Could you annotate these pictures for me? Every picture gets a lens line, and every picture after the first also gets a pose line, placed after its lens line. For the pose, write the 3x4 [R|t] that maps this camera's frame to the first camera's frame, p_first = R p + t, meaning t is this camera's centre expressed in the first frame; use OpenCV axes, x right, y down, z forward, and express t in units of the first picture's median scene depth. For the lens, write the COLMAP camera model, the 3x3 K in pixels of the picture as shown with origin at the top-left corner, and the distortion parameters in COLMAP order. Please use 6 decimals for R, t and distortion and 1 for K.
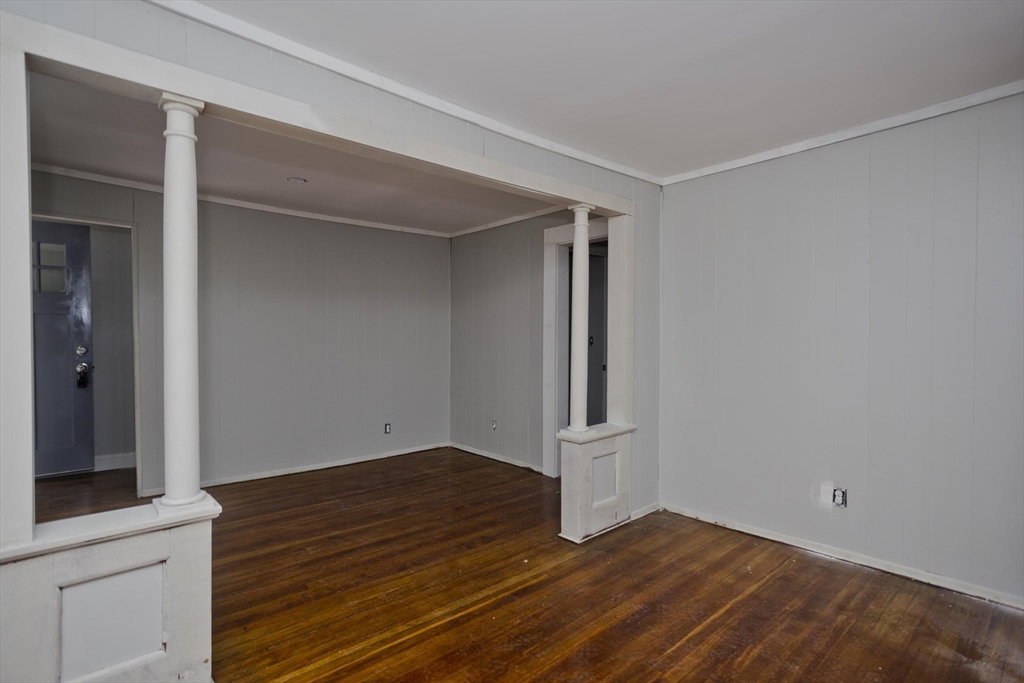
lens RADIAL K [[524.4, 0, 504.8], [0, 524.4, 341.7], [0, 0, 1]] dist [-0.002751, 0.005223]
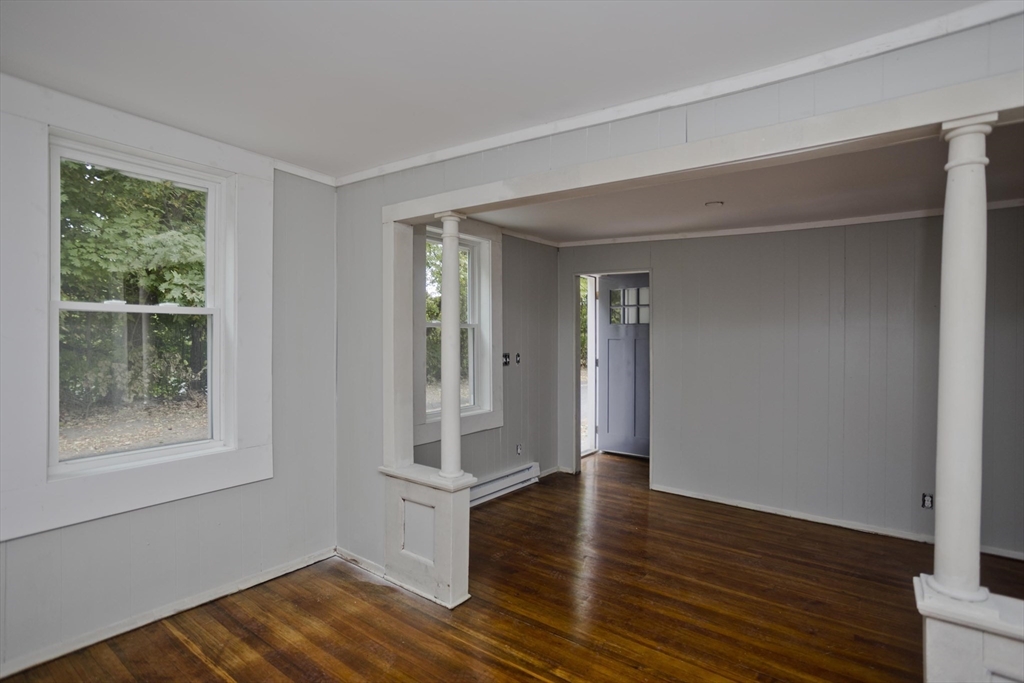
lens RADIAL K [[524.4, 0, 508.9], [0, 524.4, 340.7], [0, 0, 1]] dist [-0.002751, 0.005223]
pose [[0.187766, -0.004080, -0.982205, 0.584960], [-0.015809, 0.999849, -0.007175, -0.048292], [0.982087, 0.016875, 0.187673, 0.559941]]
